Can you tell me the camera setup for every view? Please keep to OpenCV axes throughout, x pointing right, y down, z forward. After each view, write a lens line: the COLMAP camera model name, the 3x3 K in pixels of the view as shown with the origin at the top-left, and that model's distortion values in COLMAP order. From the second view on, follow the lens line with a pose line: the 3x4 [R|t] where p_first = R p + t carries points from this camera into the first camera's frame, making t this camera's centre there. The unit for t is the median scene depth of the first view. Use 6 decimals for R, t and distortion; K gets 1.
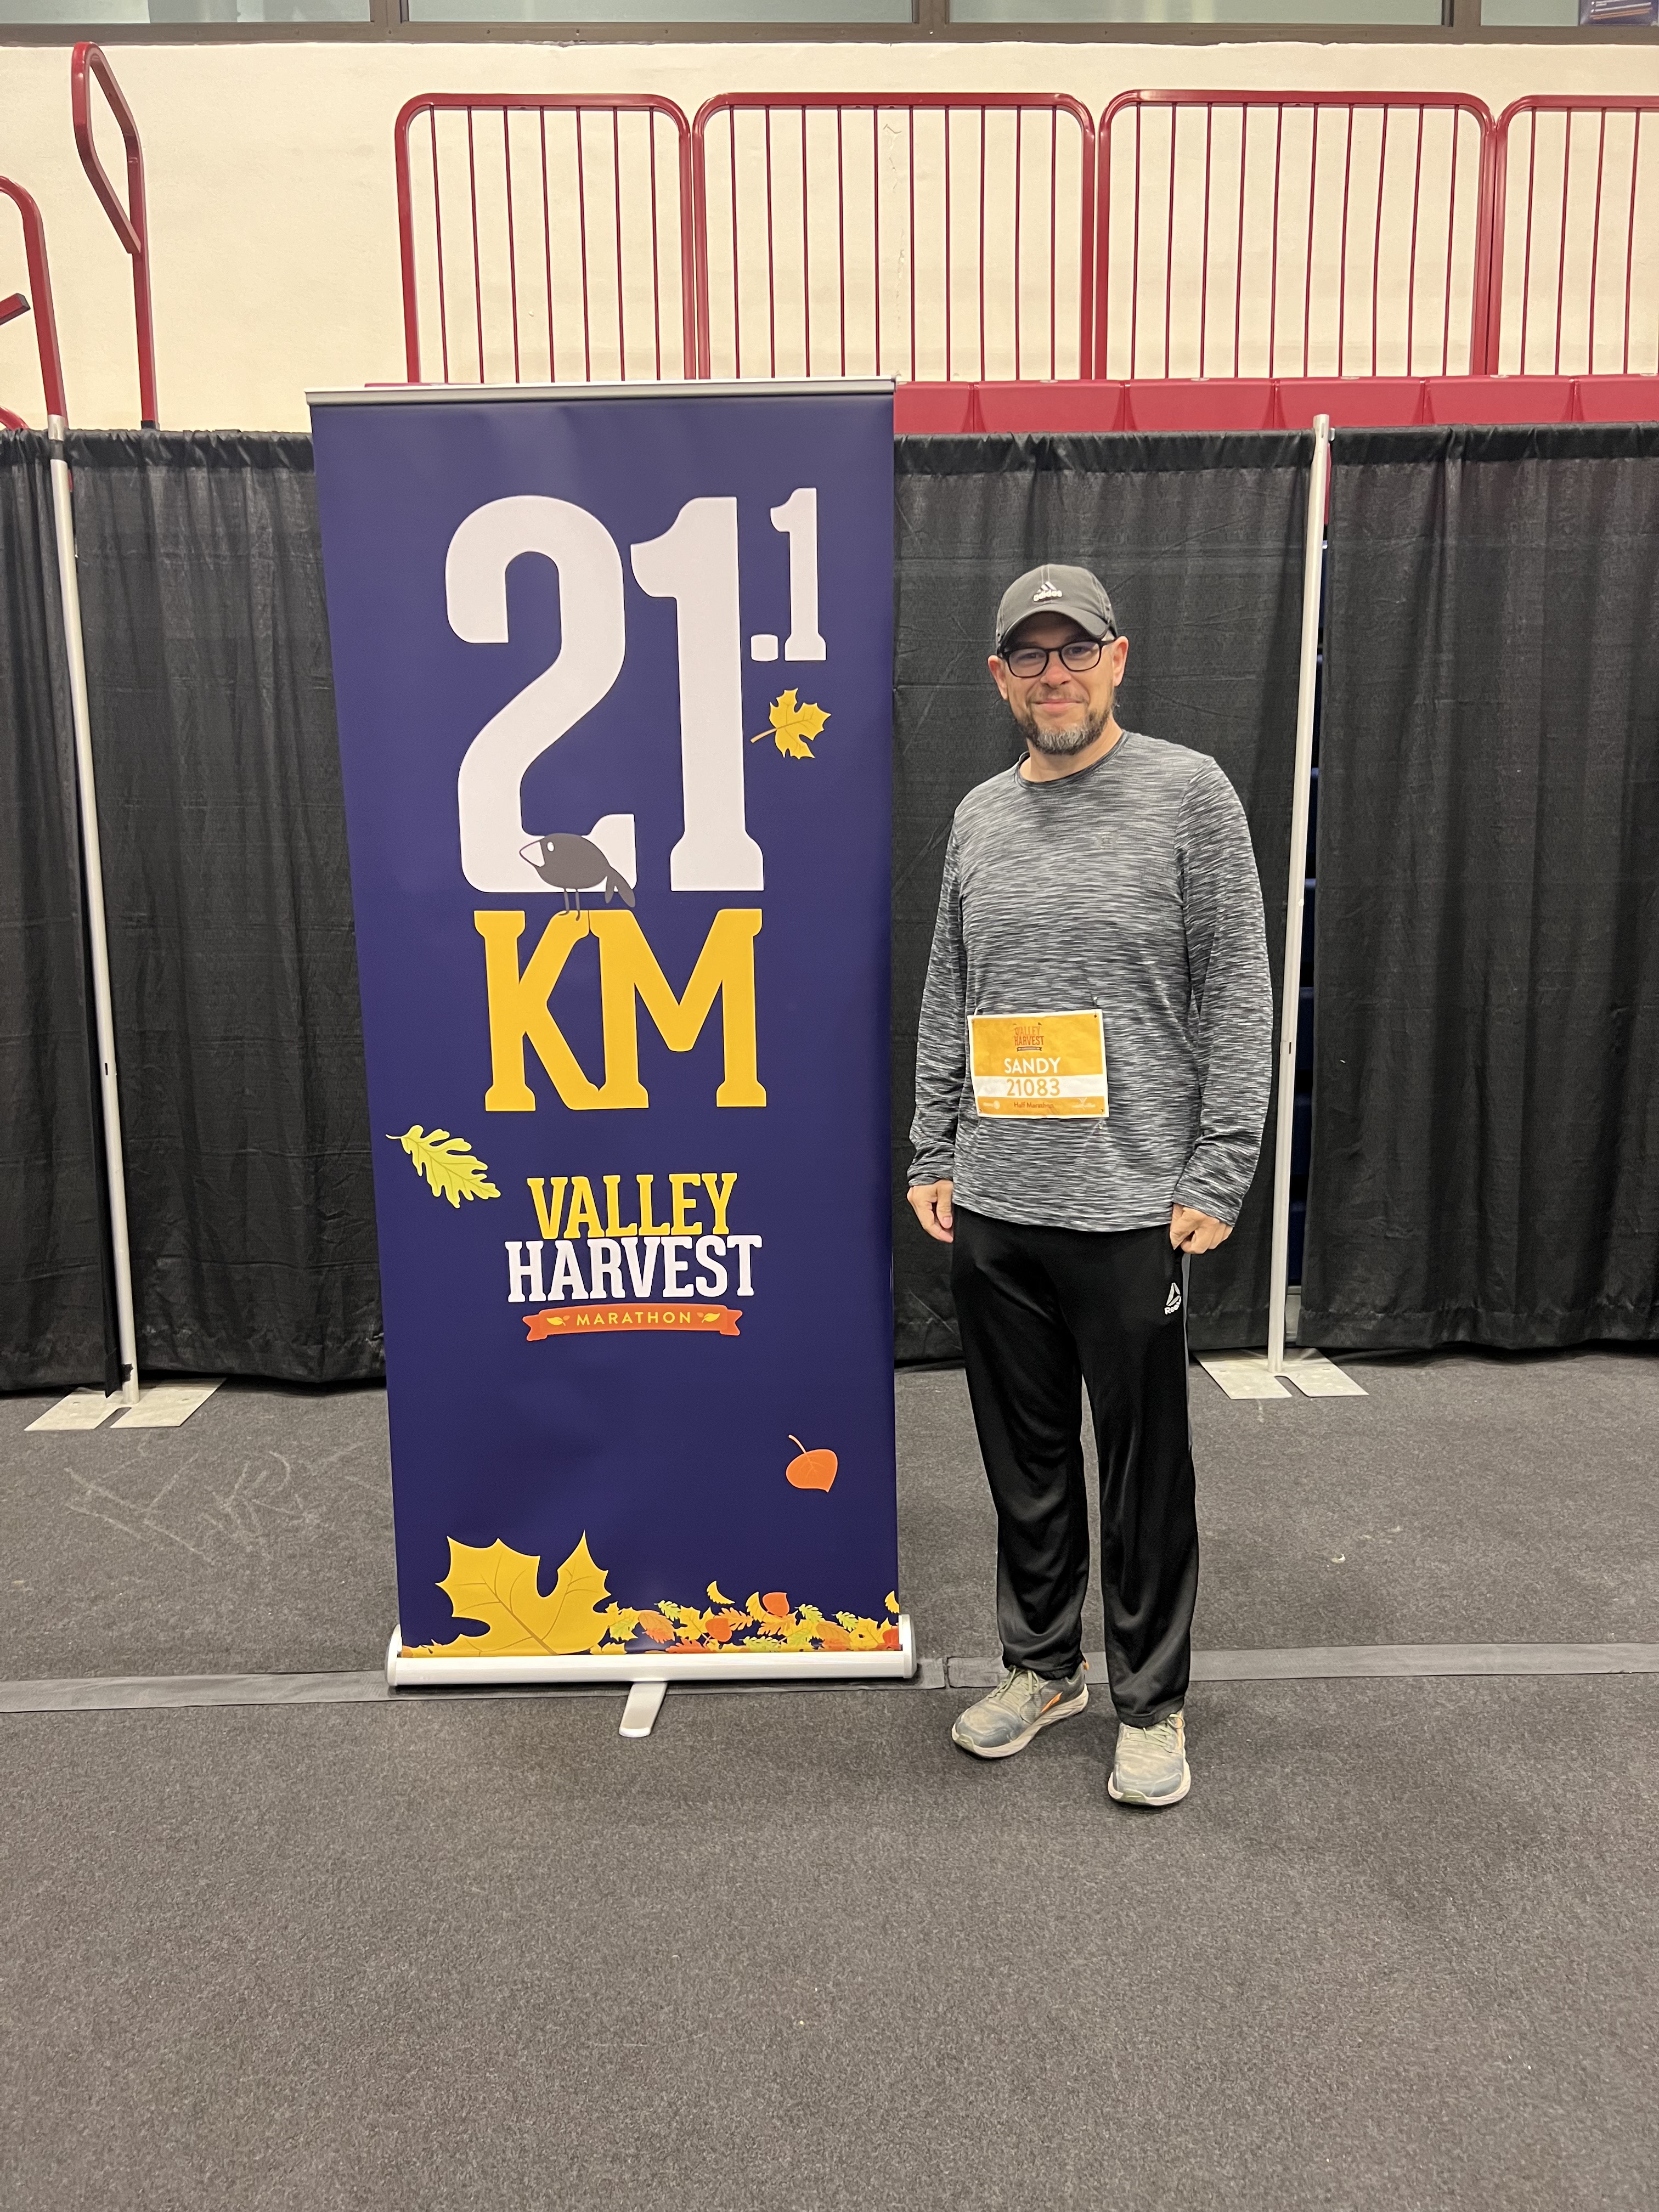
lens RADIAL K [[1702.5, 0, 833.8], [0, 1702.5, 1152.1], [0, 0, 1]] dist [0.026758, 0.002068]
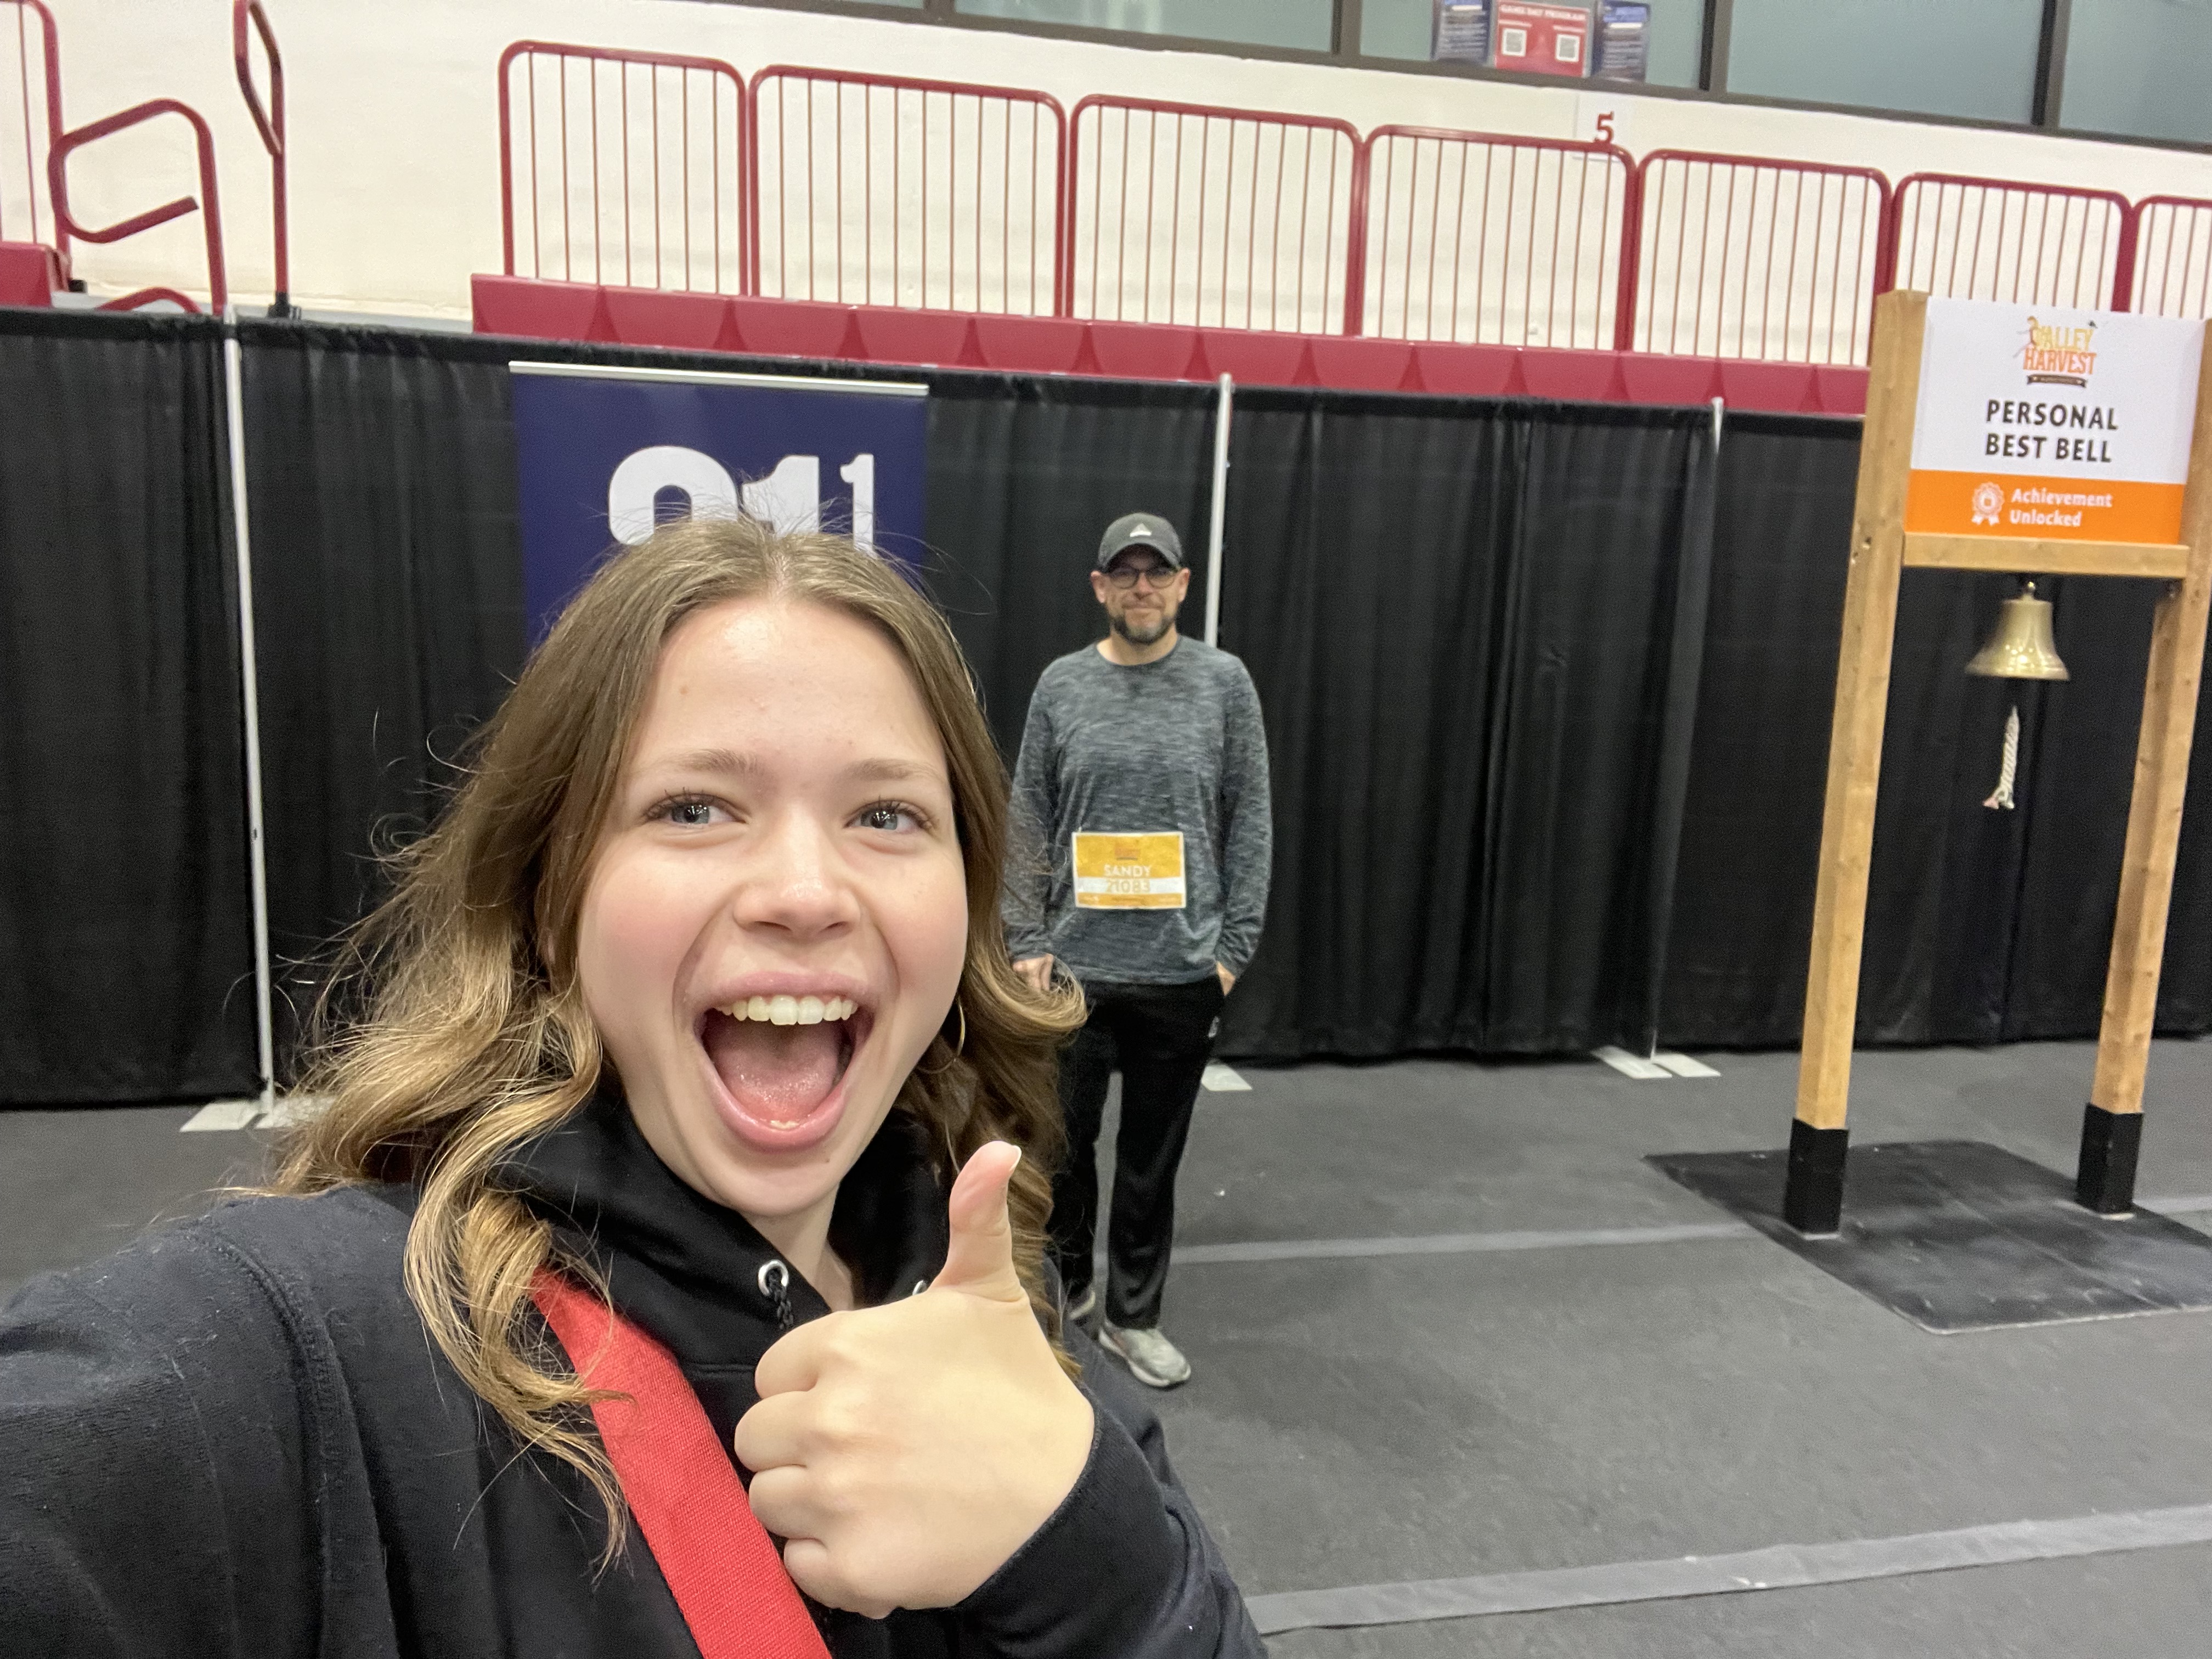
lens RADIAL K [[1492.7, 0, 1101.5], [0, 1492.7, 835.8], [0, 0, 1]] dist [-0.000053, -0.000161]
pose [[0.984300, 0.019439, 0.175429, -0.016503], [-0.009784, 0.998398, -0.055736, 0.007254], [-0.176232, 0.053145, 0.982913, -0.140873]]
